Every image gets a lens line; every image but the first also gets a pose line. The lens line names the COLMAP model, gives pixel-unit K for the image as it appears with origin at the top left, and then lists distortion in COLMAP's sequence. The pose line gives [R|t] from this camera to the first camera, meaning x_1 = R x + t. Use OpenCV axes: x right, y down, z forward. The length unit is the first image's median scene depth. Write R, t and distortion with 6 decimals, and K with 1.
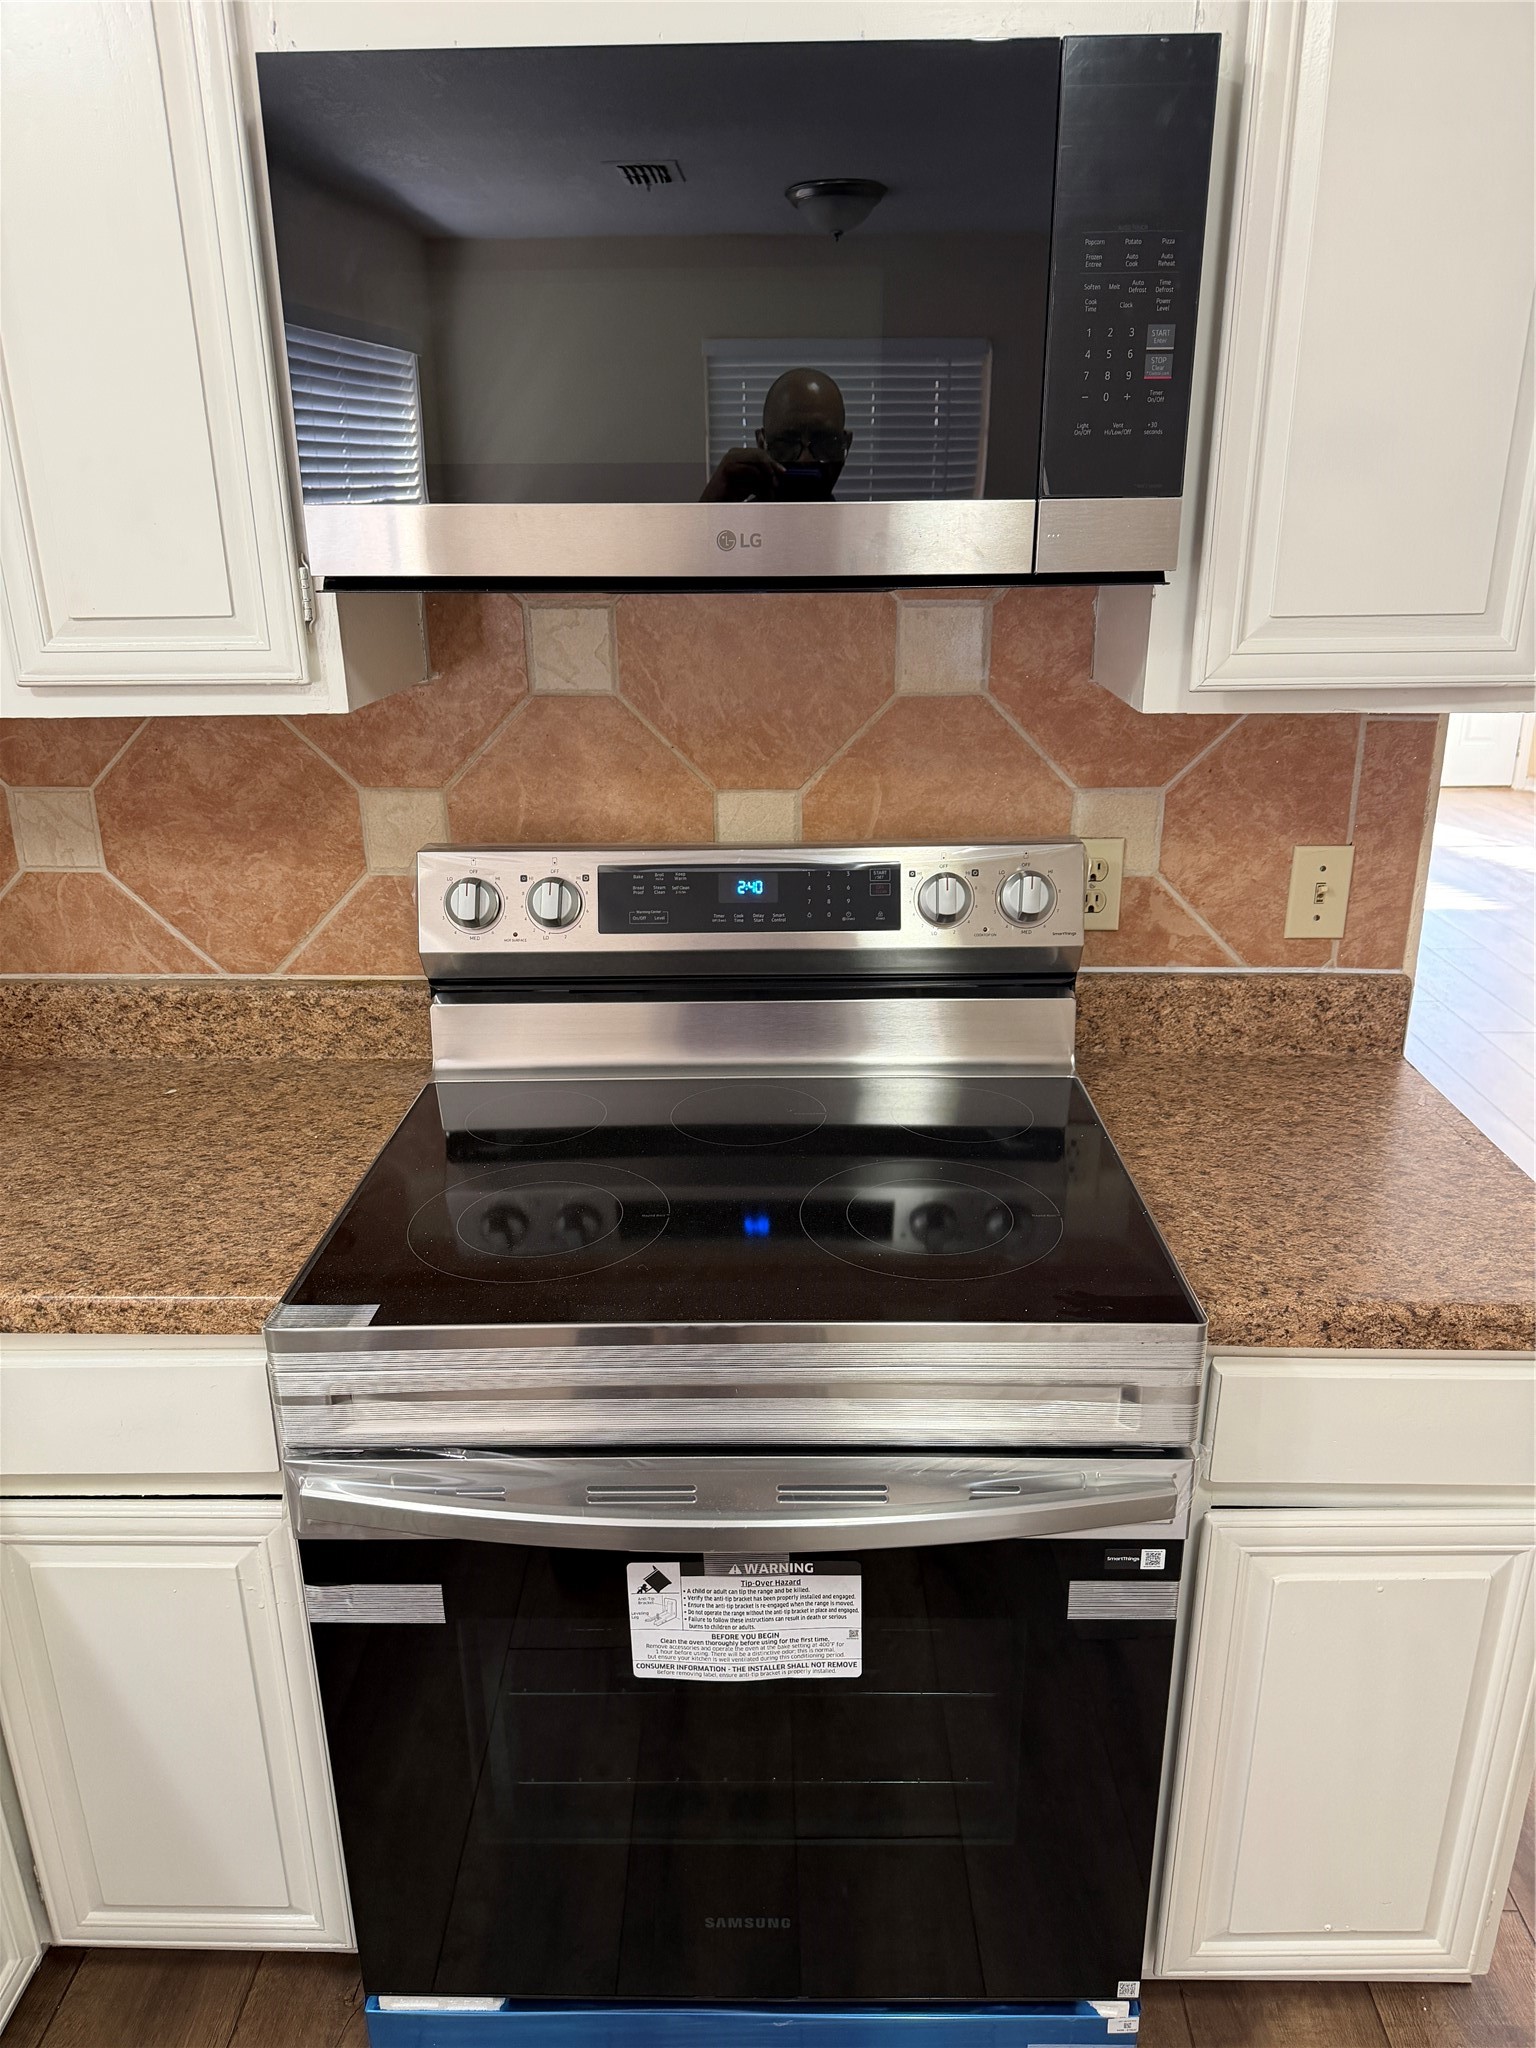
lens RADIAL K [[1417.9, 0, 768.0], [0, 1417.9, 1024.0], [0, 0, 1]] dist [0.082354, -0.104957]
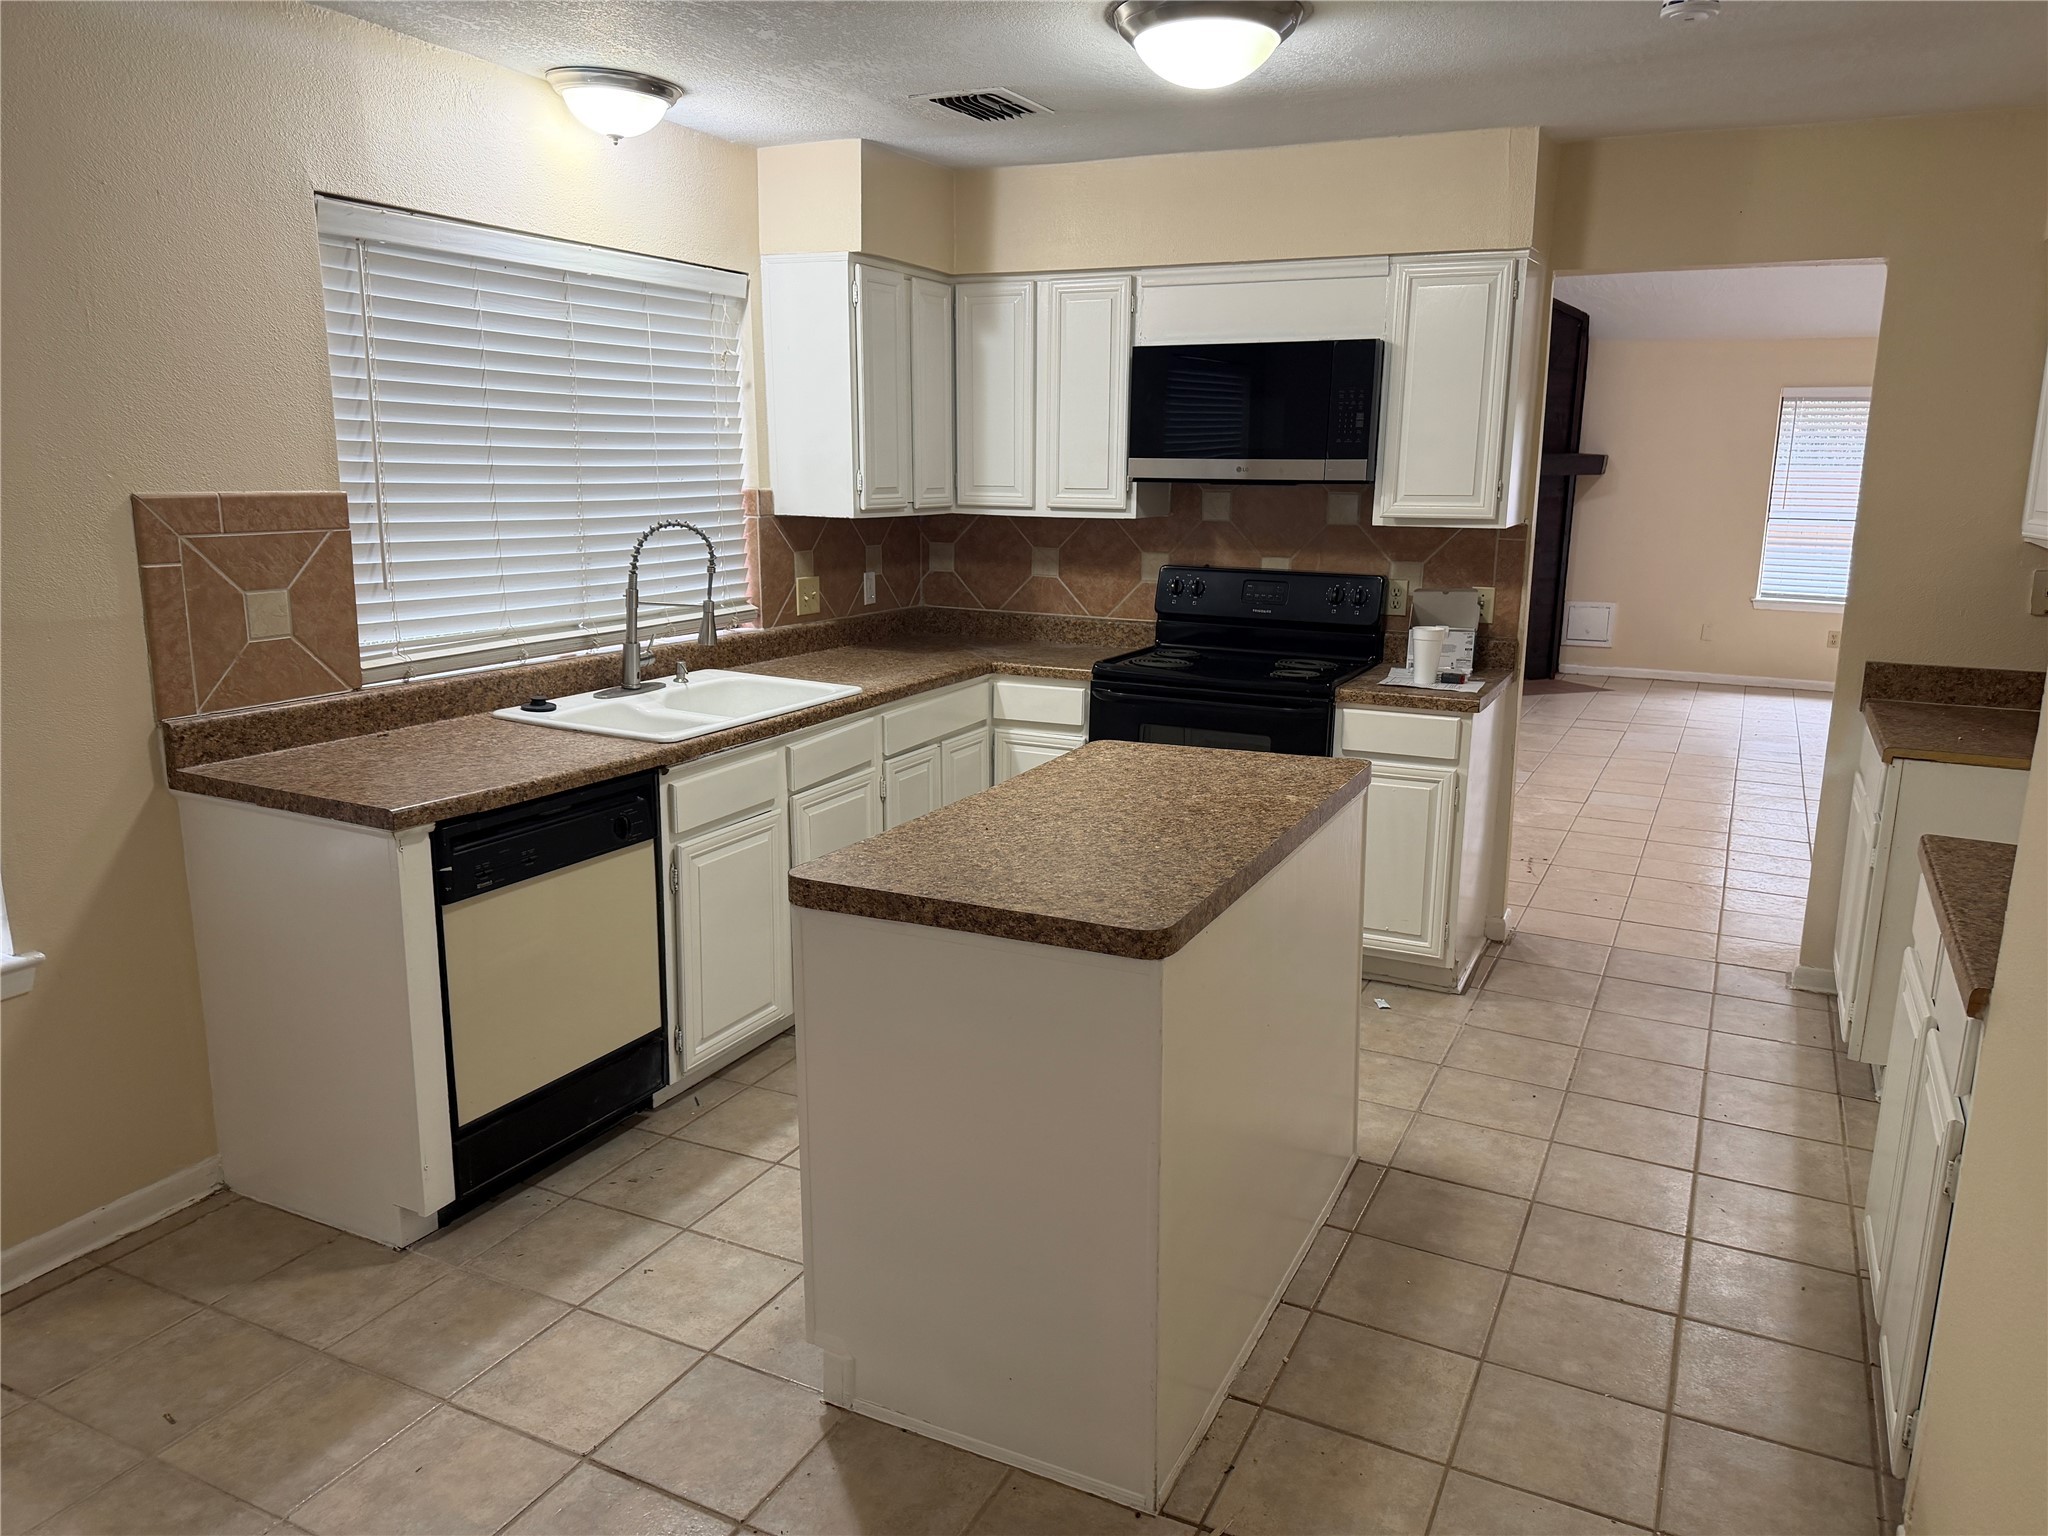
lens RADIAL K [[1417.9, 0, 1024.0], [0, 1417.9, 768.0], [0, 0, 1]] dist [0.082354, -0.104957]
pose [[0.904257, 0.108201, -0.413052, 0.757292], [-0.160746, 0.982457, -0.094546, 0.595357], [0.395576, 0.151890, 0.905786, -1.688936]]
